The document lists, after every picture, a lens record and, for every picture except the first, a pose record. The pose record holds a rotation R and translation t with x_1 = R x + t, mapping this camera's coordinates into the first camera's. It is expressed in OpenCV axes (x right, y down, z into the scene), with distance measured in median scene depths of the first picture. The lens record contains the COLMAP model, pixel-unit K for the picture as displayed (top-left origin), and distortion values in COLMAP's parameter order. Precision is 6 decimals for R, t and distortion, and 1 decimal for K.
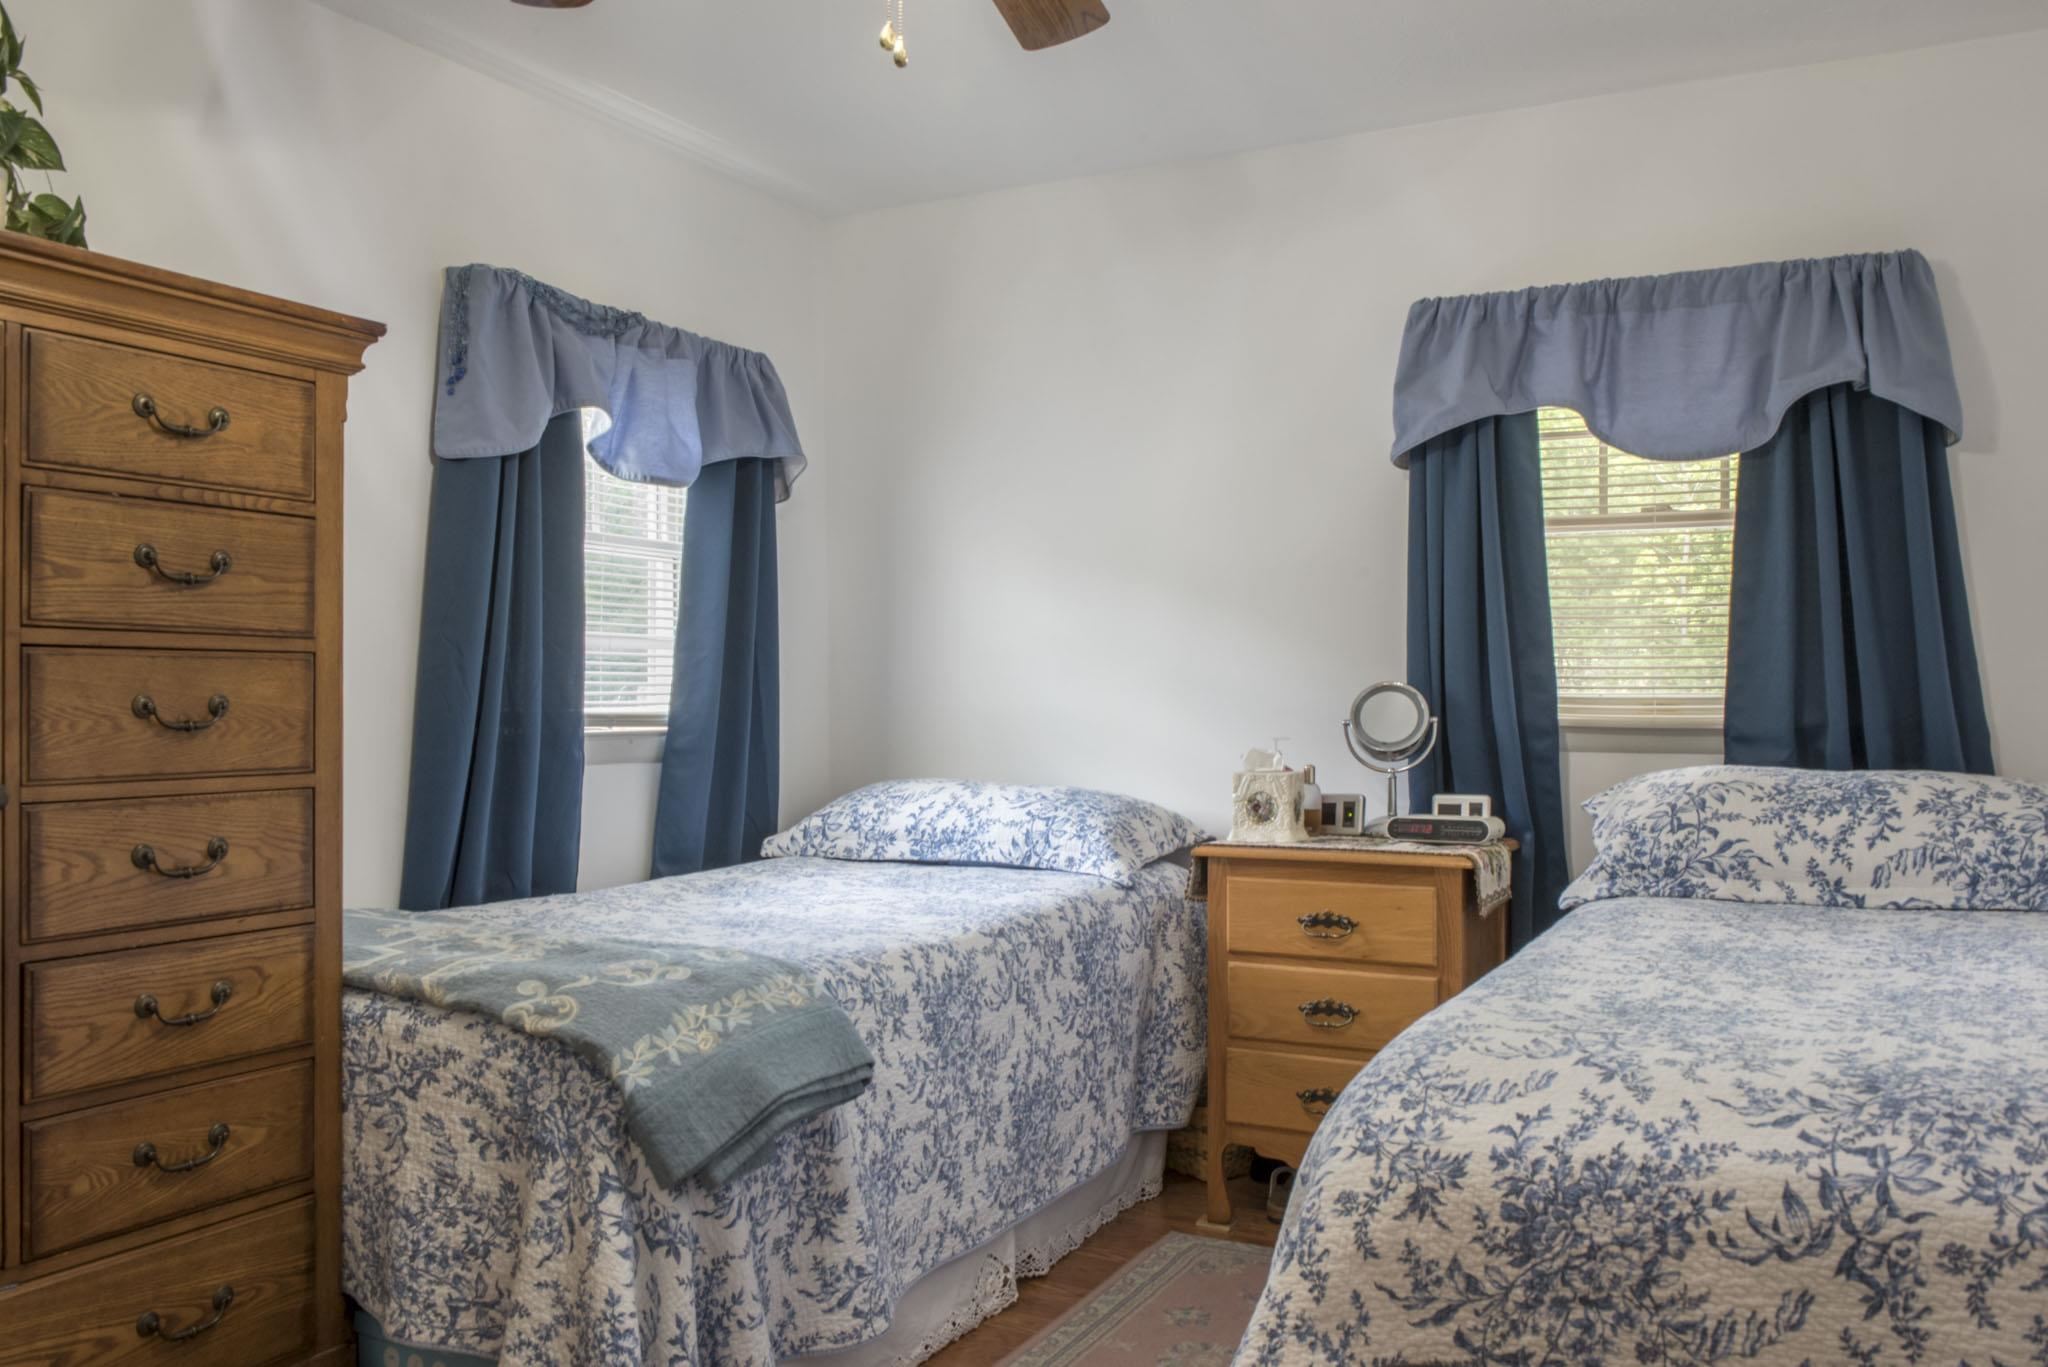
lens RADIAL K [[1704.1, 0, 992.1], [0, 1704.1, 693.6], [0, 0, 1]] dist [-0.006461, -0.013452]
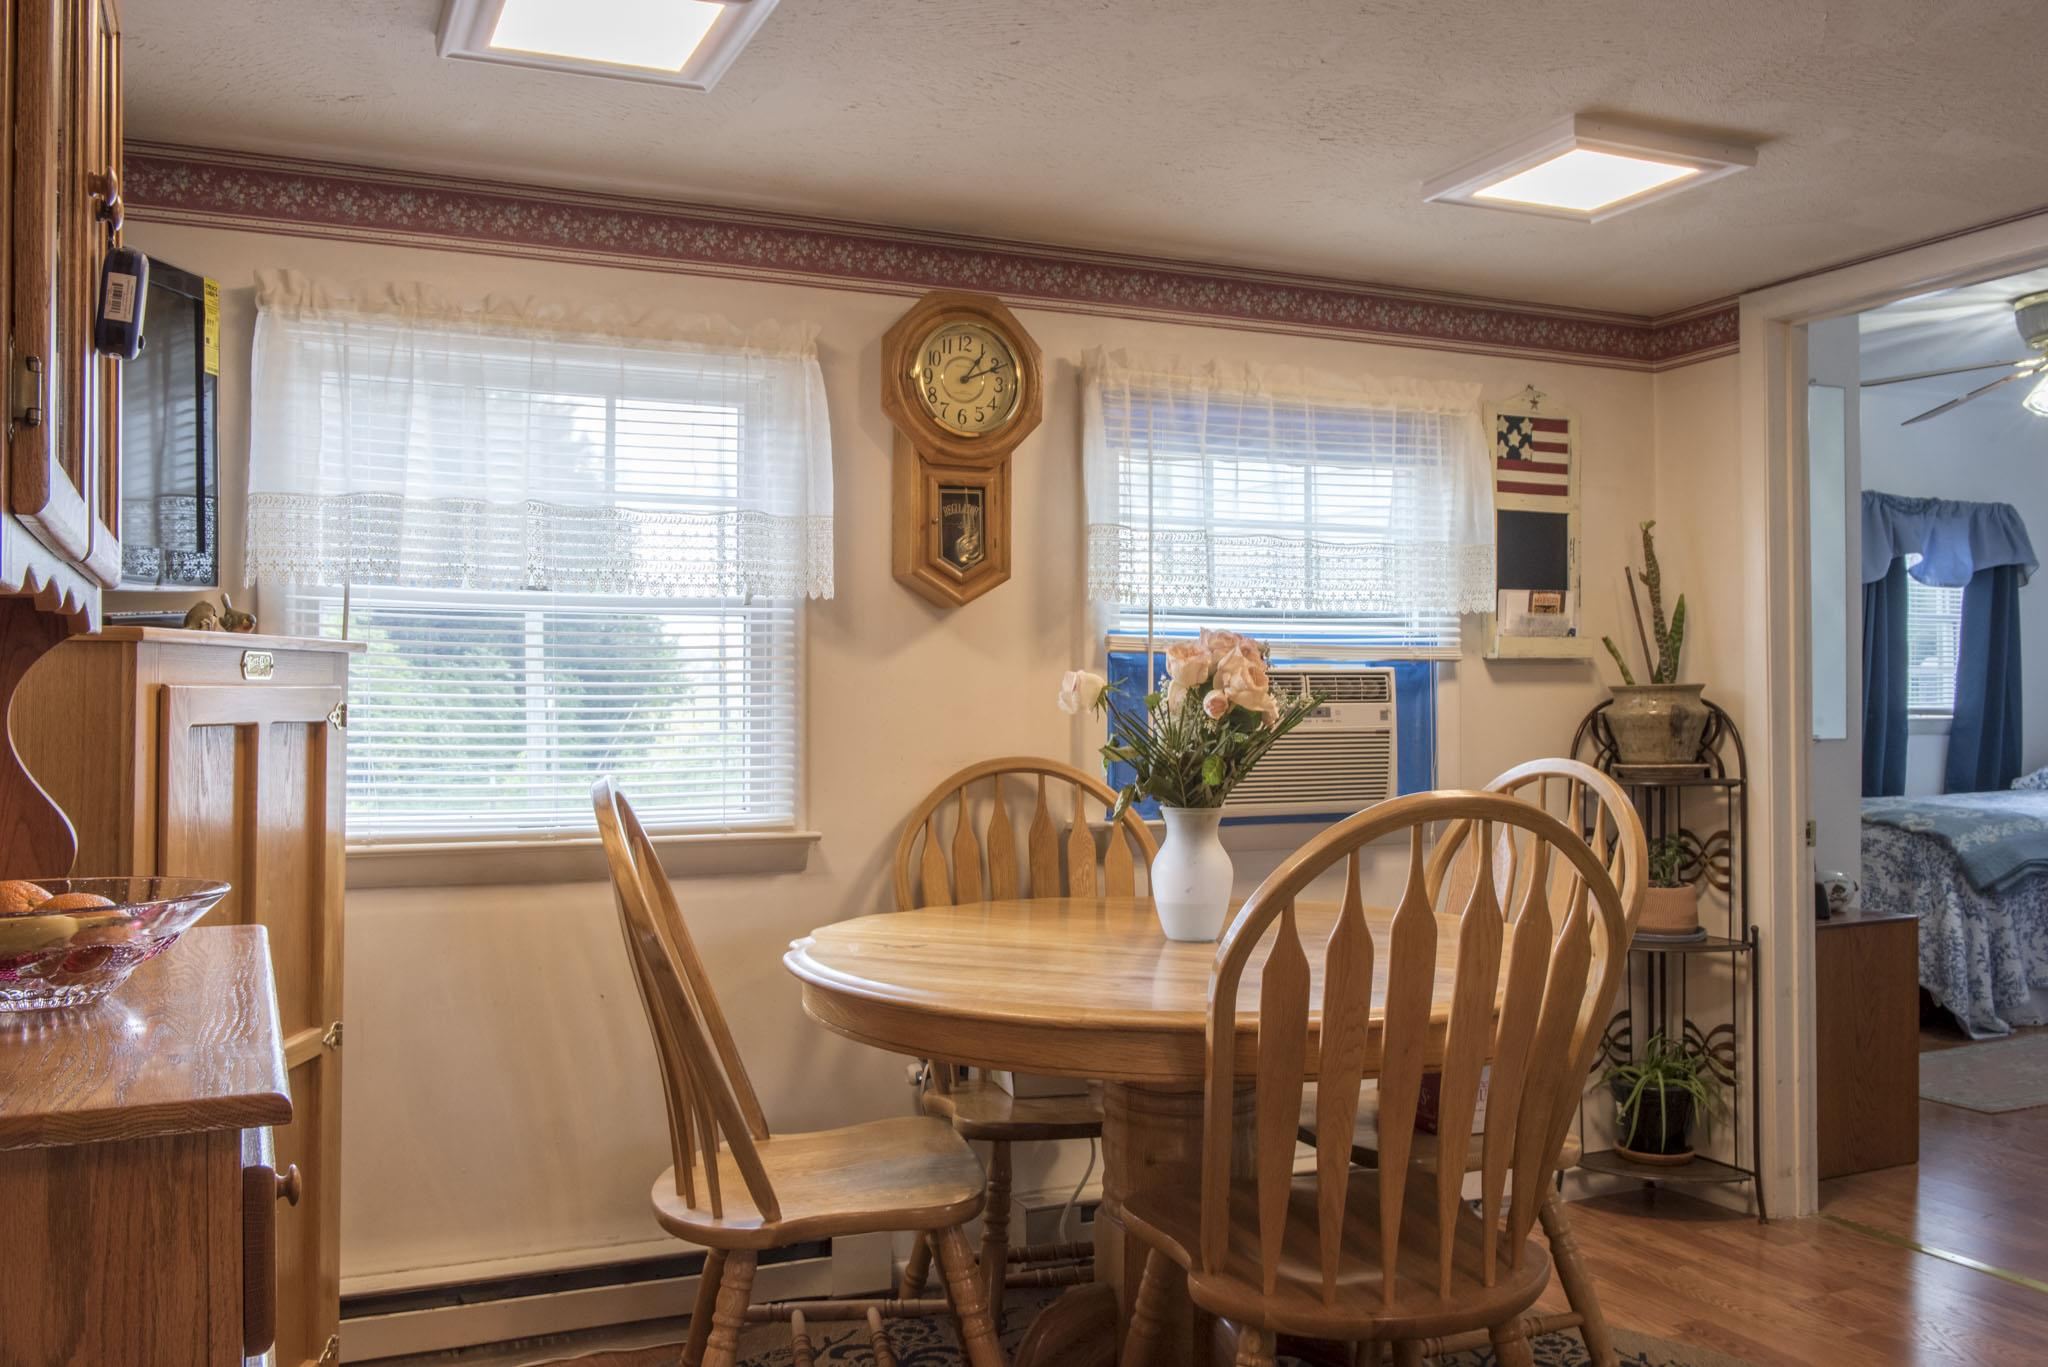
lens RADIAL K [[1682.6, 0, 988.9], [0, 1682.6, 694.2], [0, 0, 1]] dist [-0.015356, -0.008079]
pose [[0.782108, -0.007512, -0.623097, 0.159512], [0.004266, 0.999968, -0.006700, 0.004996], [0.623128, 0.002582, 0.782116, -1.401149]]
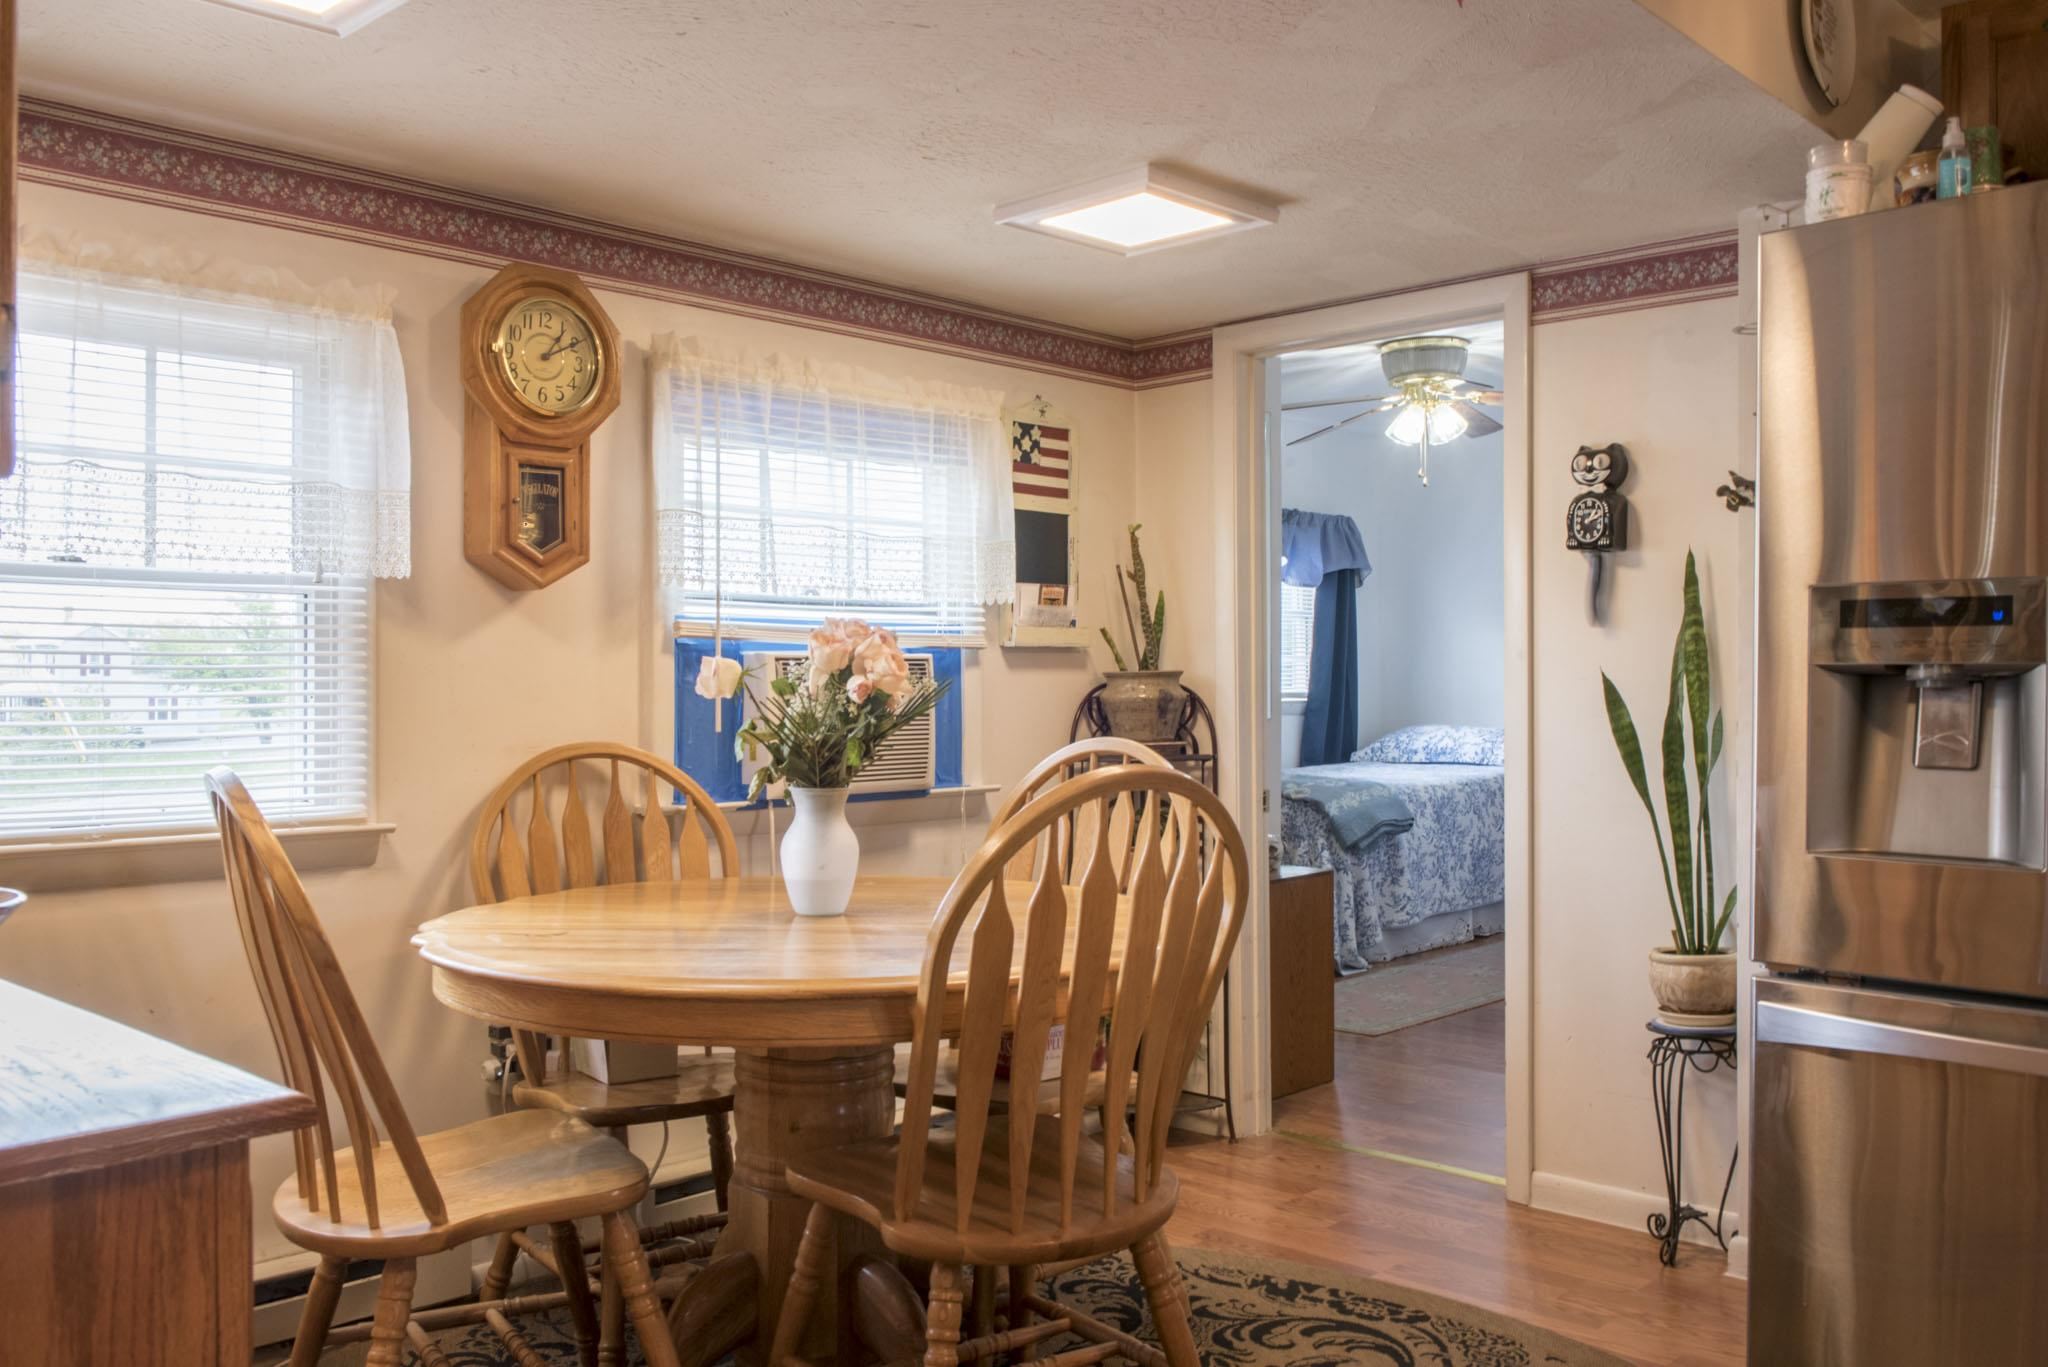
lens RADIAL K [[1704.1, 0, 992.1], [0, 1704.1, 693.6], [0, 0, 1]] dist [-0.006461, -0.013452]
pose [[0.958622, -0.003342, -0.284661, 0.049599], [0.004652, 0.999981, 0.003926, 0.004175], [0.284643, -0.005088, 0.958620, -1.511597]]
